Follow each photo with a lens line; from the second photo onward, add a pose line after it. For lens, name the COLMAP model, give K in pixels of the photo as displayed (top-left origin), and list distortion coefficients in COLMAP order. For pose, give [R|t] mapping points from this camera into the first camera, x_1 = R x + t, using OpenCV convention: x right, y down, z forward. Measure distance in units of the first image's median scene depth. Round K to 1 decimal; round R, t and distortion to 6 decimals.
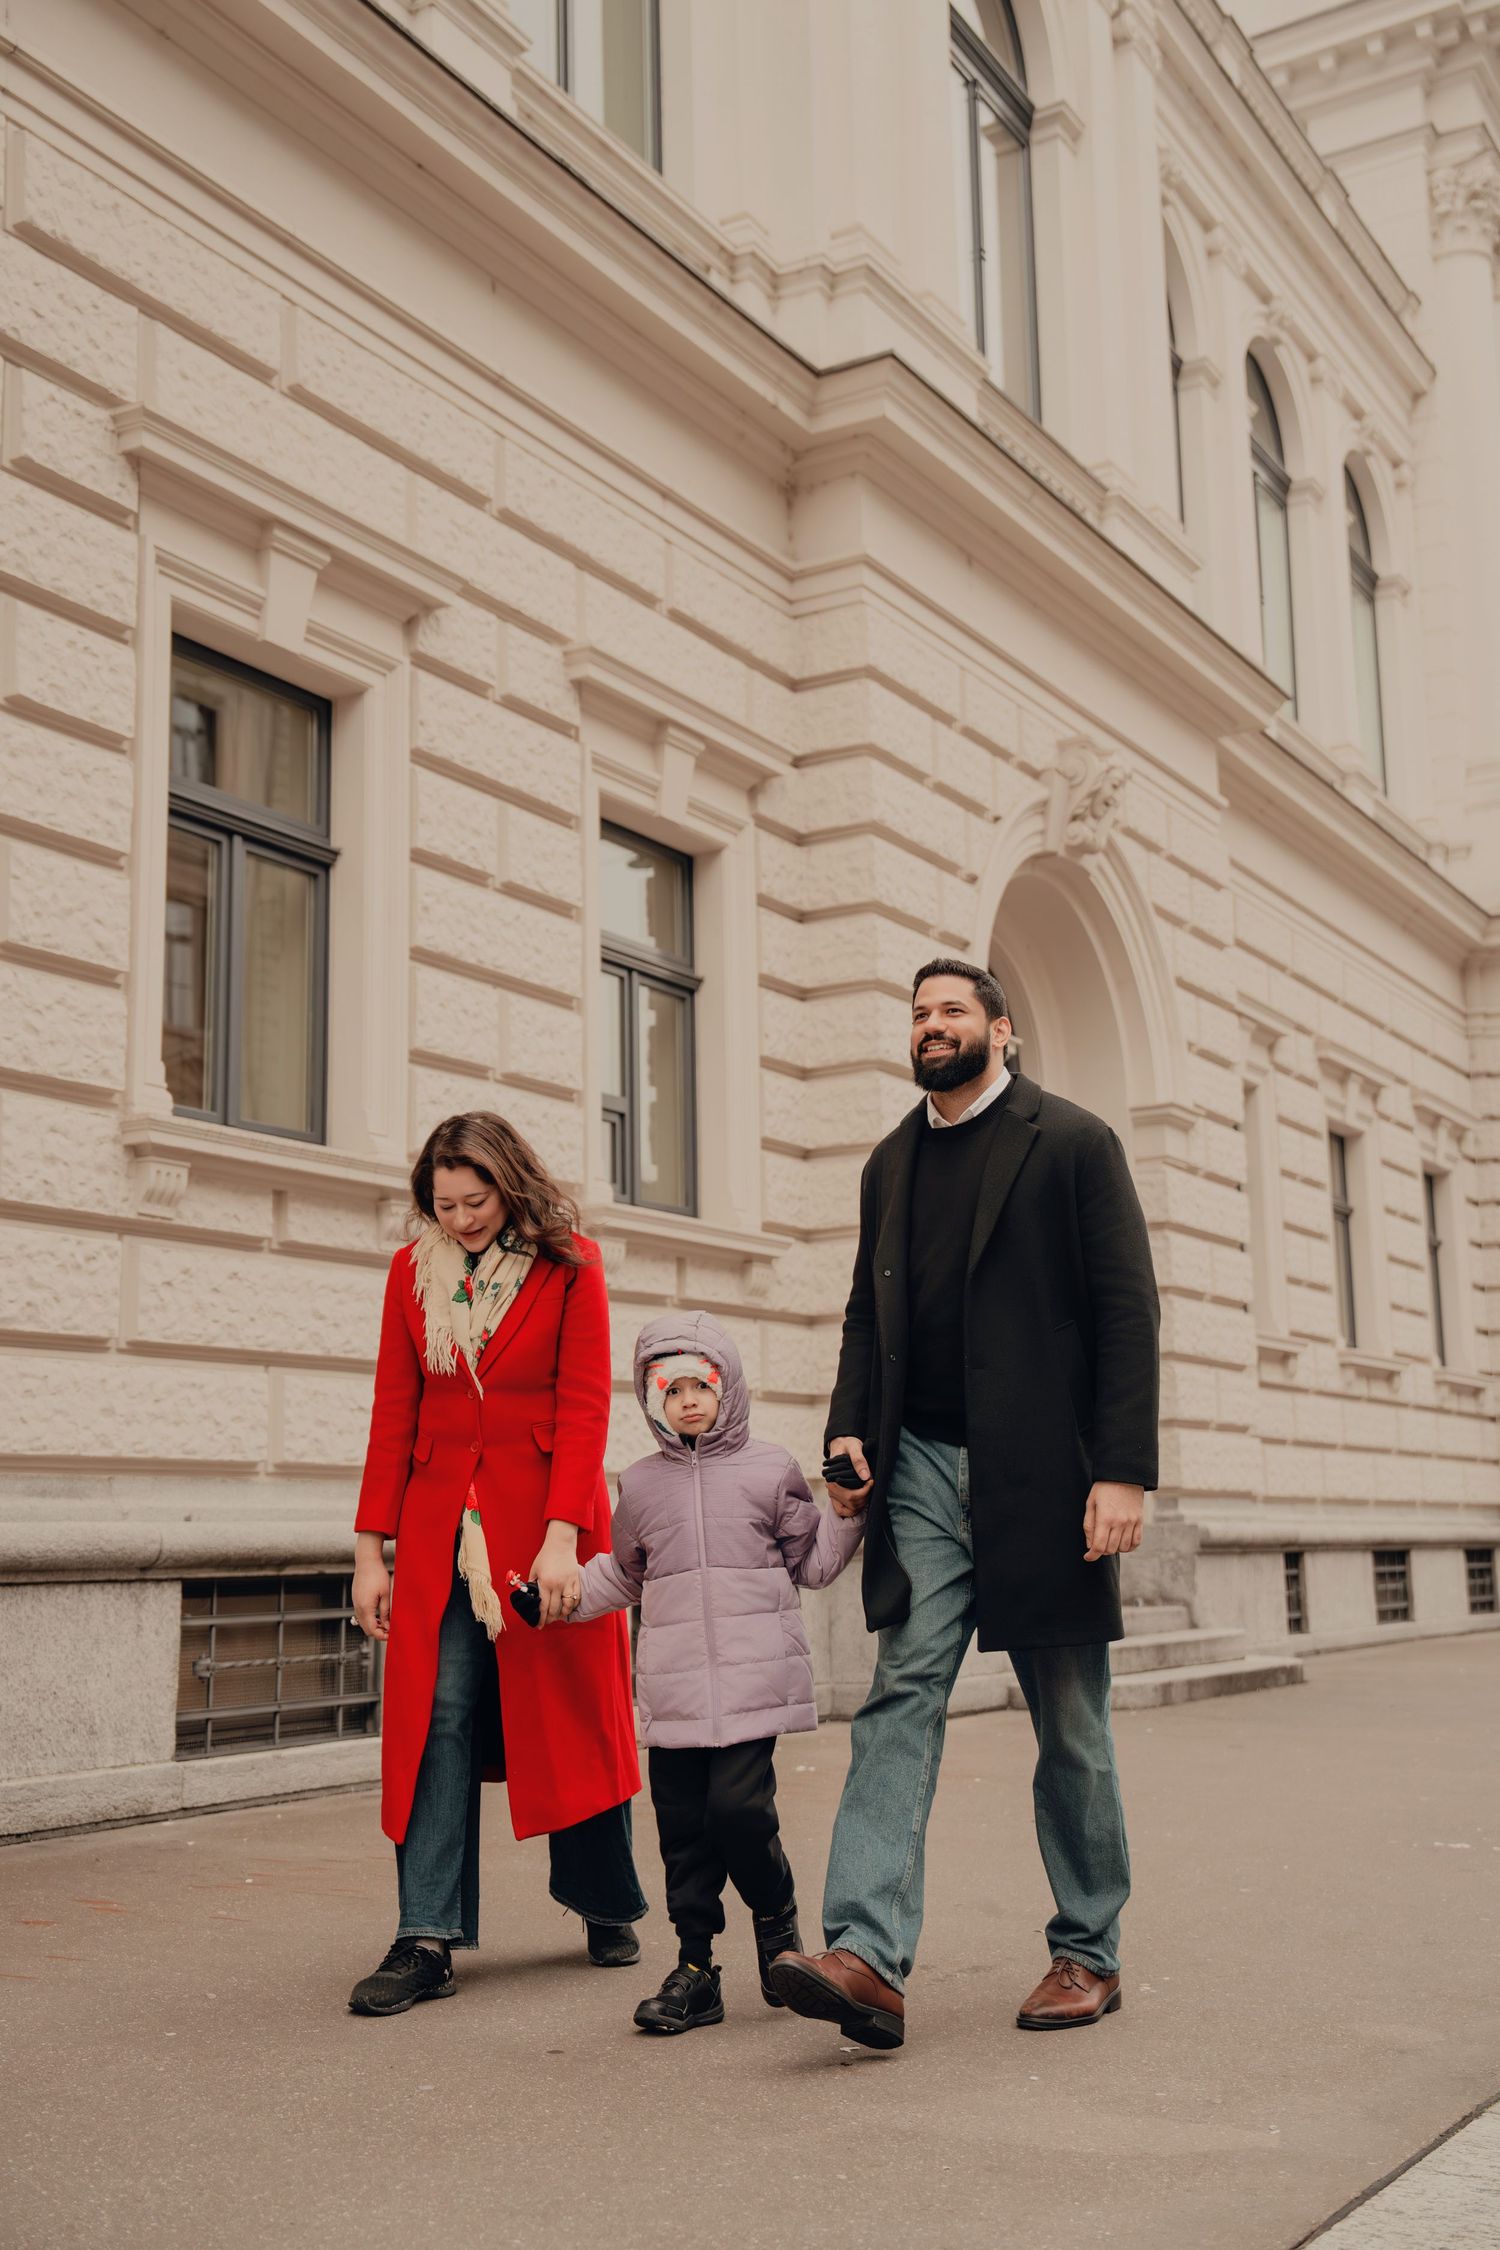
lens RADIAL K [[2621.2, 0, 748.6], [0, 2621.2, 1092.2], [0, 0, 1]] dist [0.074395, 0.000000]
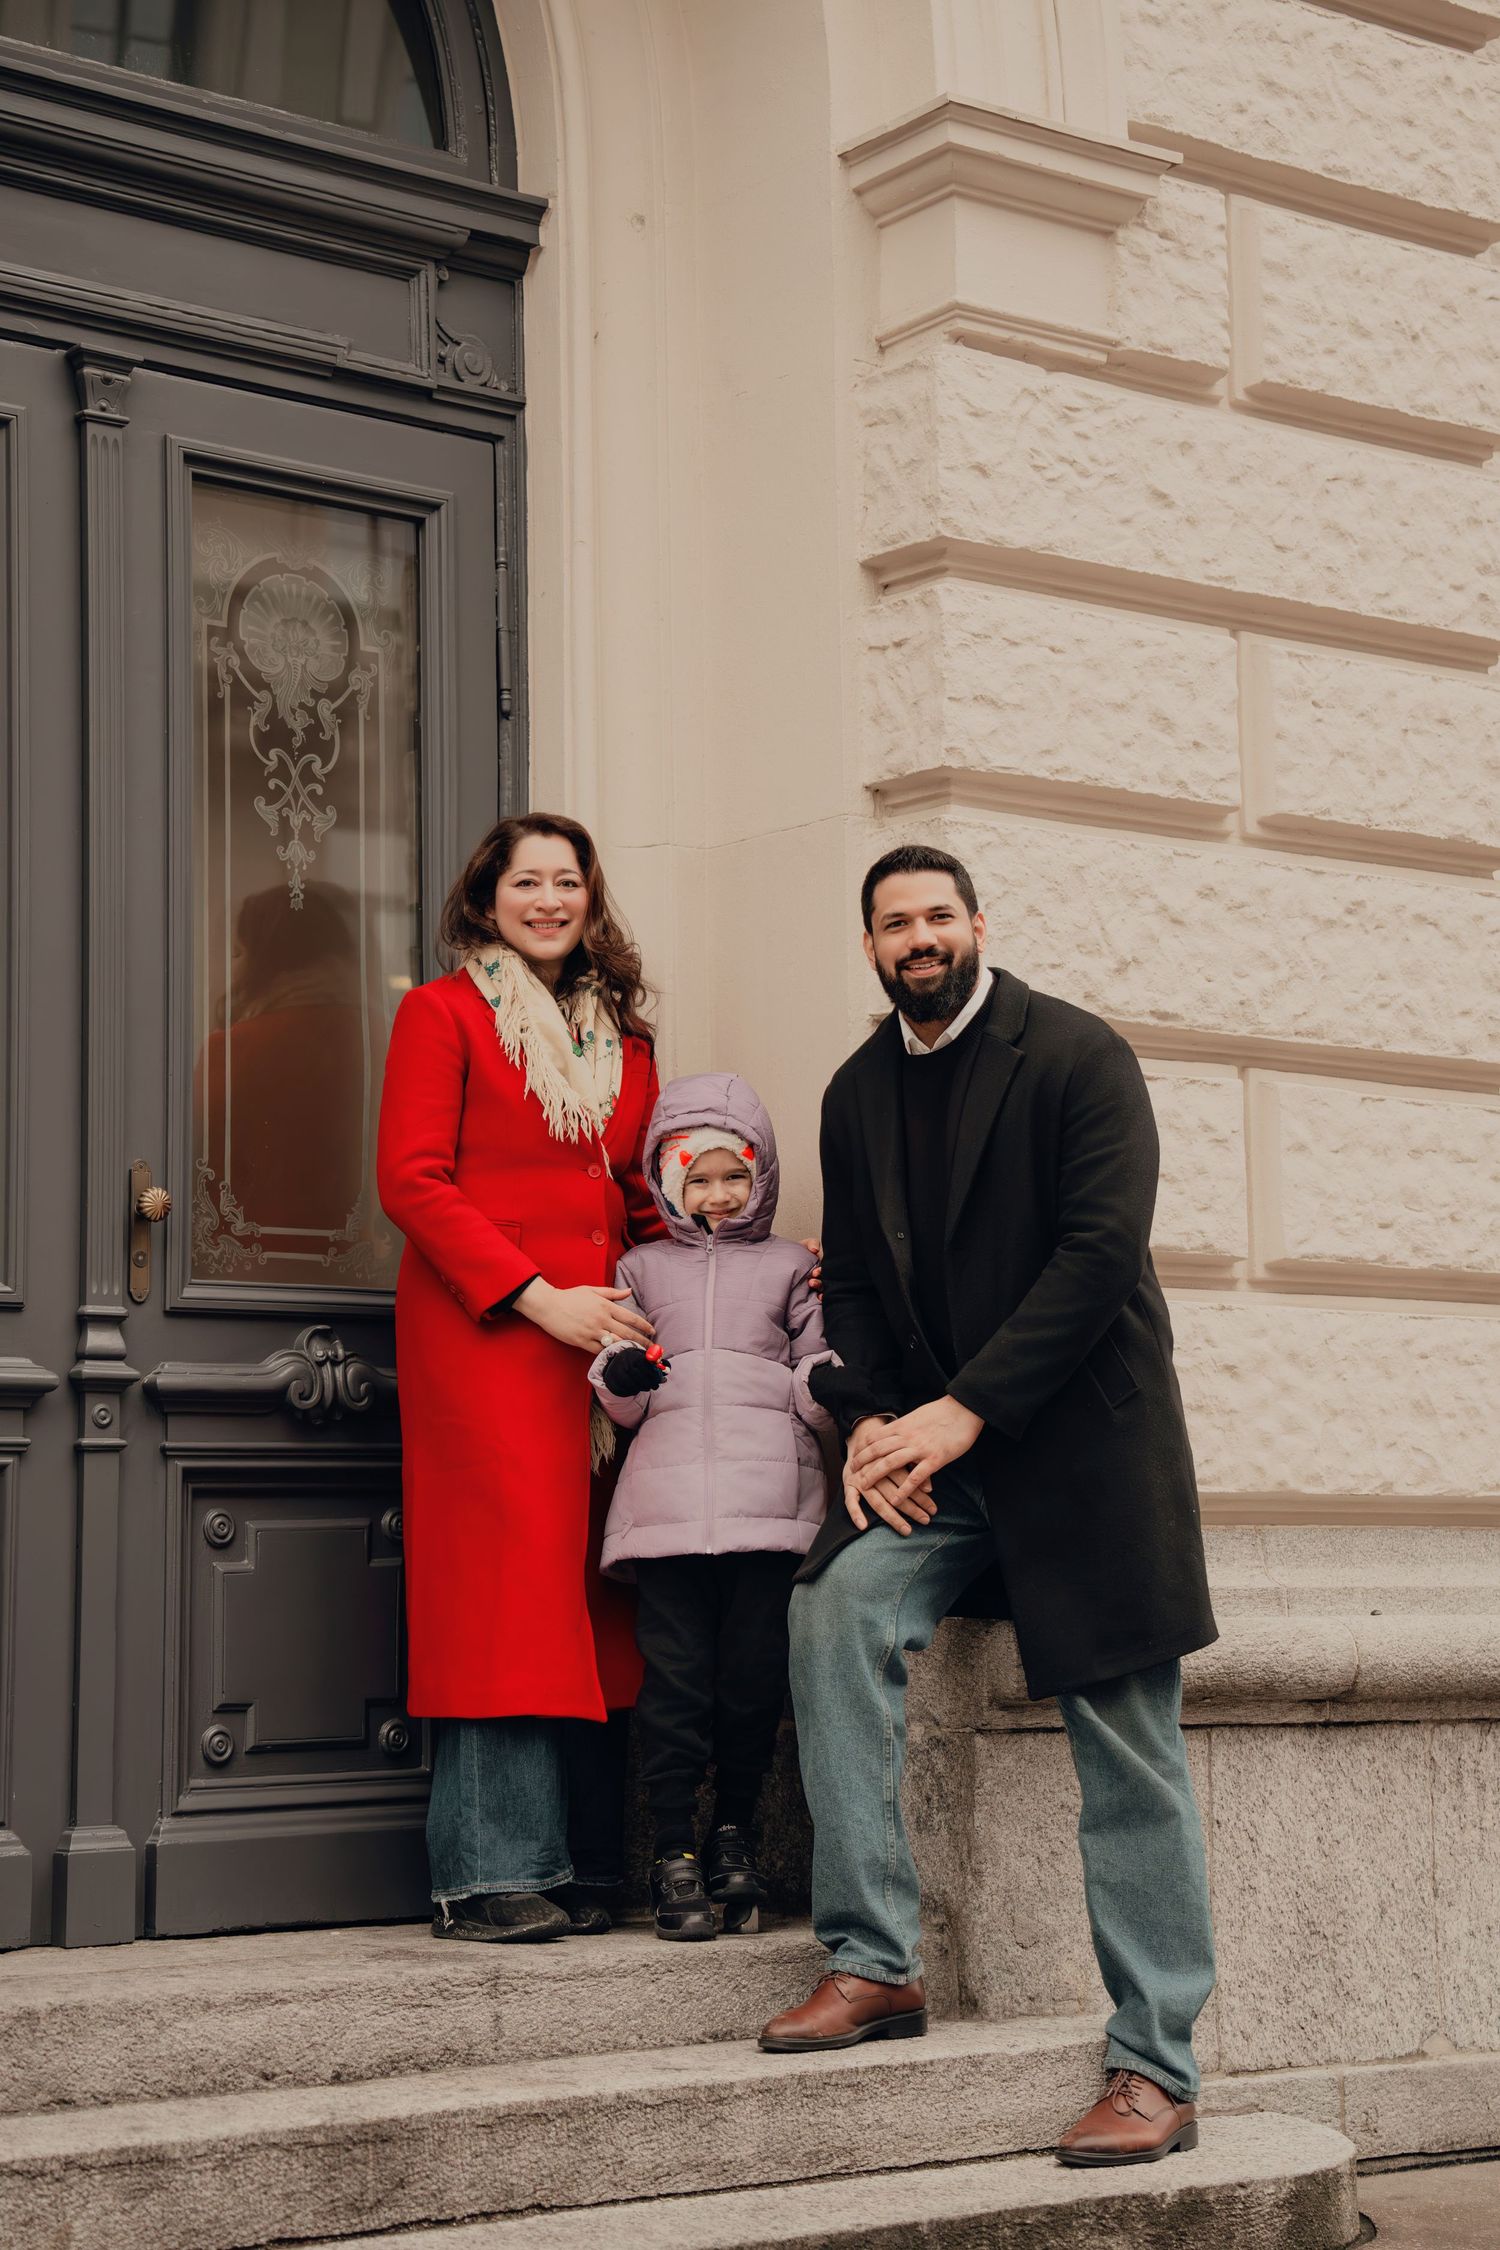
lens RADIAL K [[4147.2, 0, 738.1], [0, 4147.2, 1073.1], [0, 0, 1]] dist [0.307459, 0.000000]
pose [[0.920762, -0.043718, -0.387668, 0.248077], [0.062855, 0.997343, 0.036815, 0.070522], [0.385029, -0.058265, 0.921064, 0.467198]]
